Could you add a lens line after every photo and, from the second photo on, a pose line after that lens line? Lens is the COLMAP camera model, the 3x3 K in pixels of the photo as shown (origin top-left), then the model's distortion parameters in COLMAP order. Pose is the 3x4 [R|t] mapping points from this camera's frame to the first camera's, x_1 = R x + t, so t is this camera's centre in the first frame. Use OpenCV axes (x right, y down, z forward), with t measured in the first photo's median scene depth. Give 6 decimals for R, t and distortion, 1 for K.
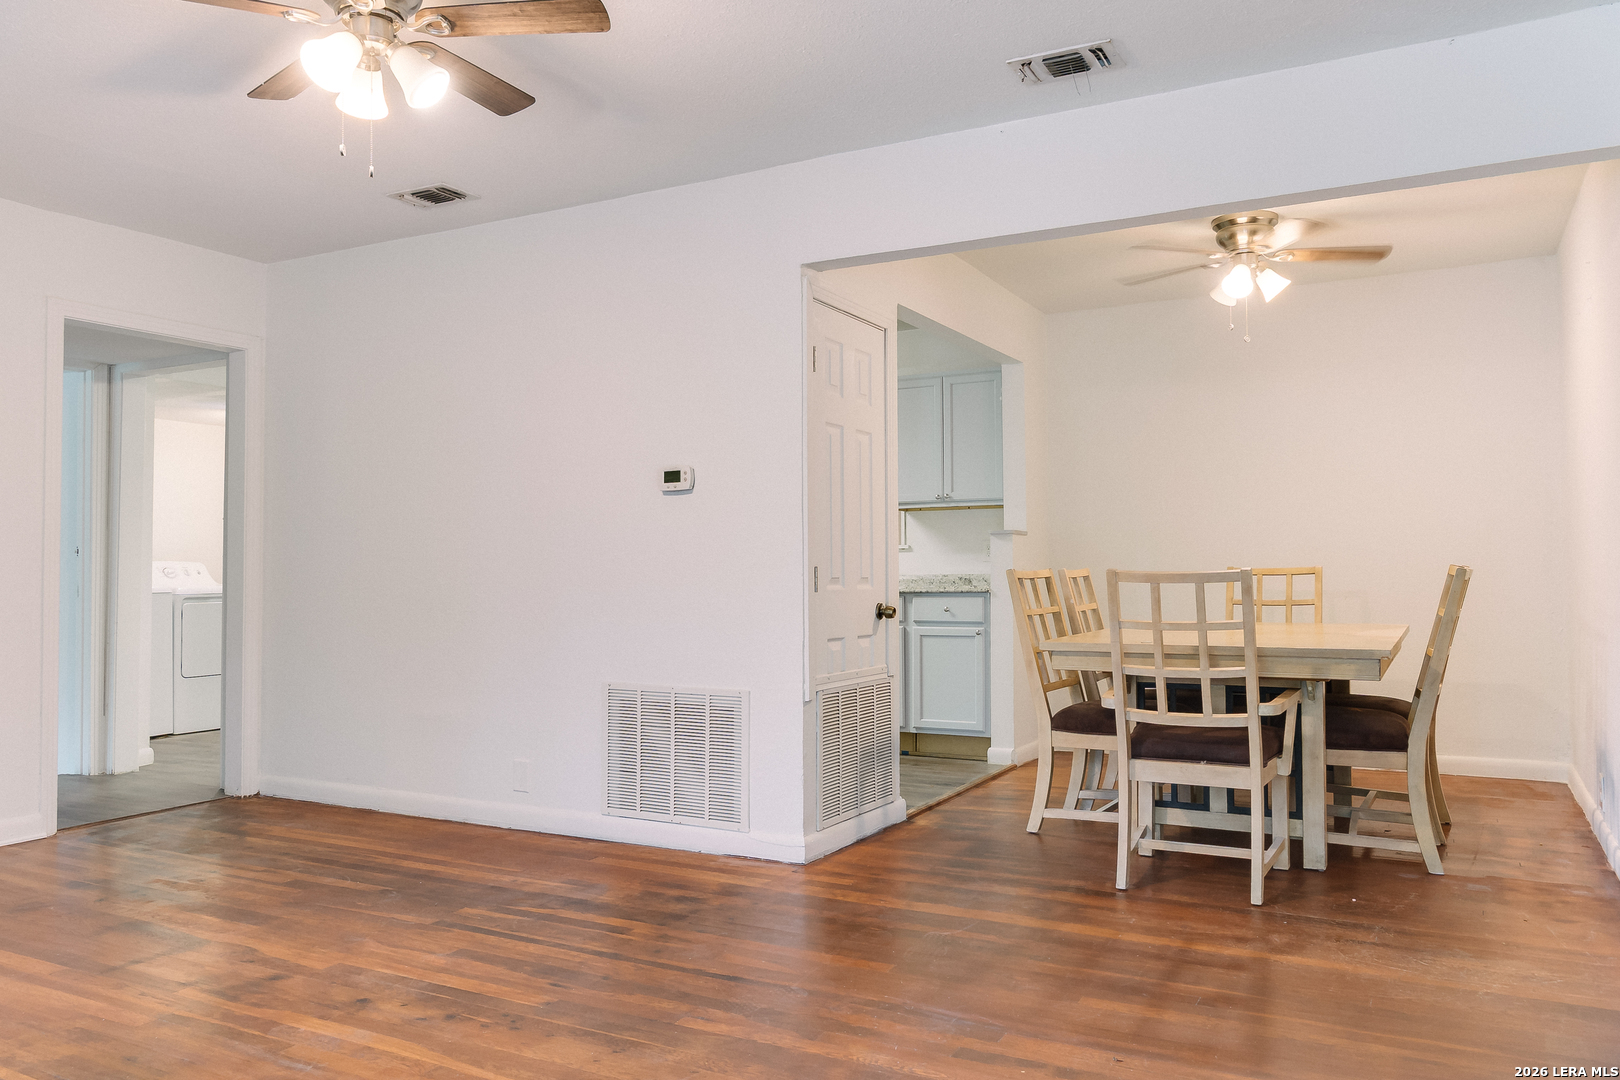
lens RADIAL K [[1192.6, 0, 819.9], [0, 1192.6, 538.0], [0, 0, 1]] dist [0.010608, 0.005979]
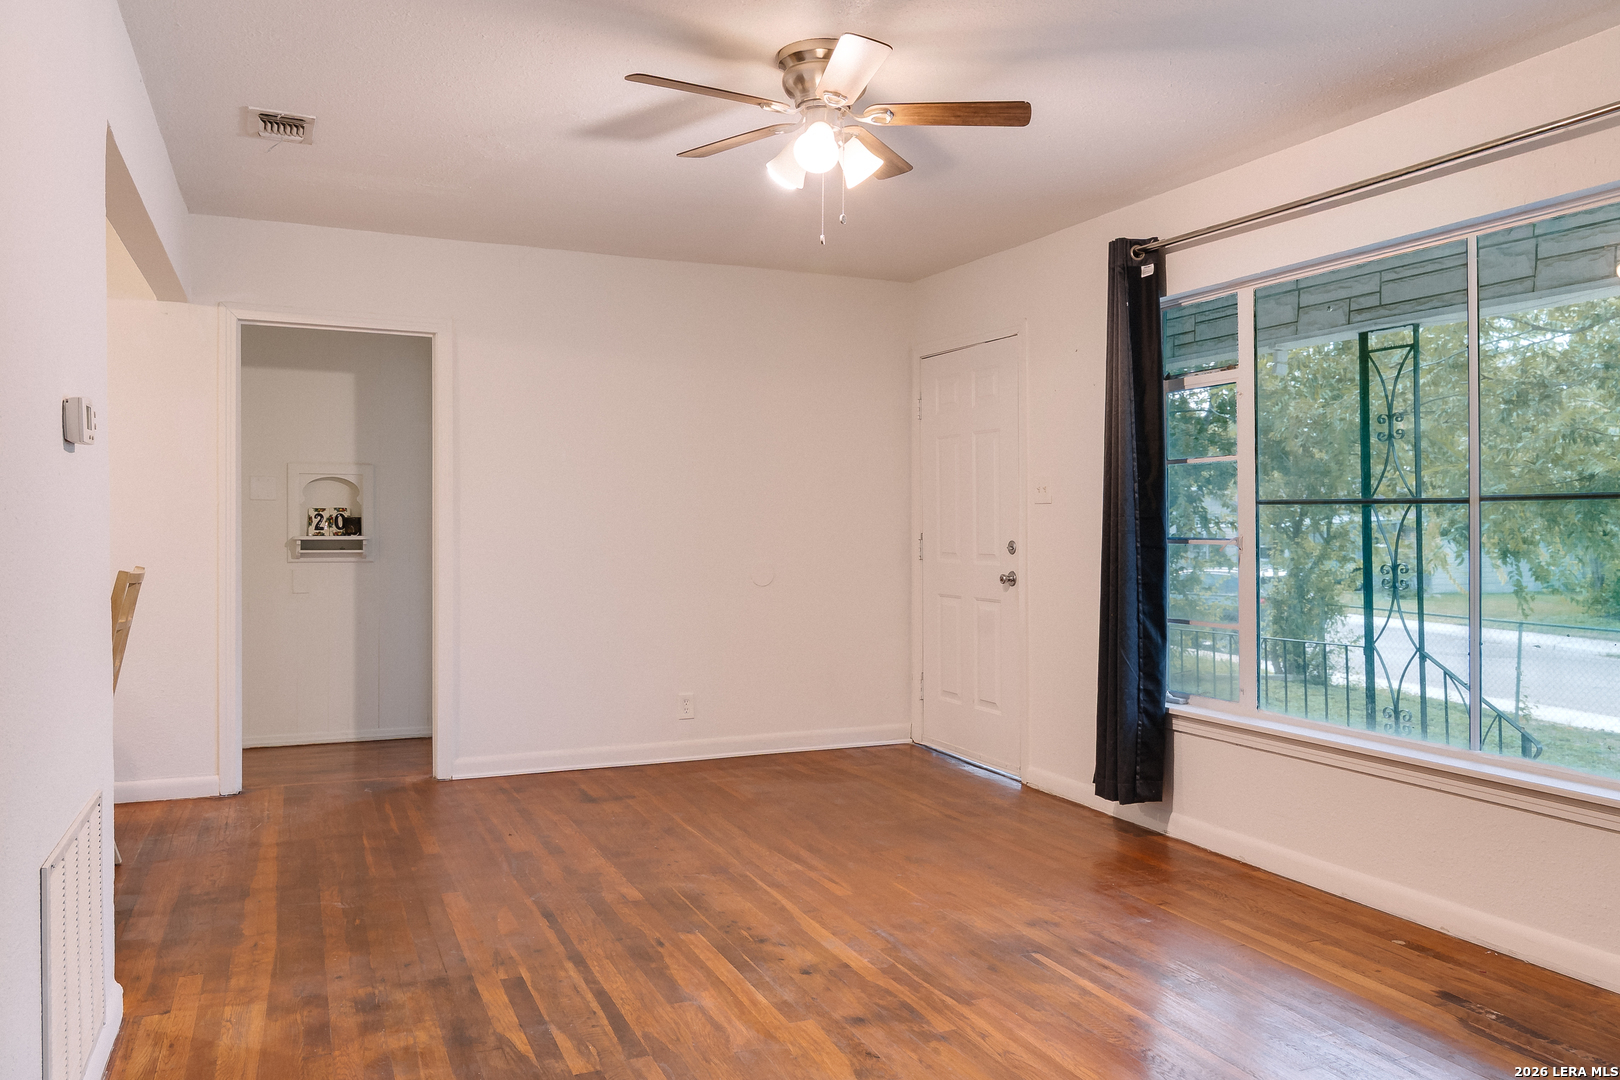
lens RADIAL K [[1192.6, 0, 813.5], [0, 1192.6, 540.1], [0, 0, 1]] dist [0.010608, 0.005979]
pose [[-0.790623, -0.001270, 0.612302, -0.985691], [-0.015100, 0.999734, -0.017425, 0.014361], [-0.612117, -0.023022, -0.790432, 1.749212]]
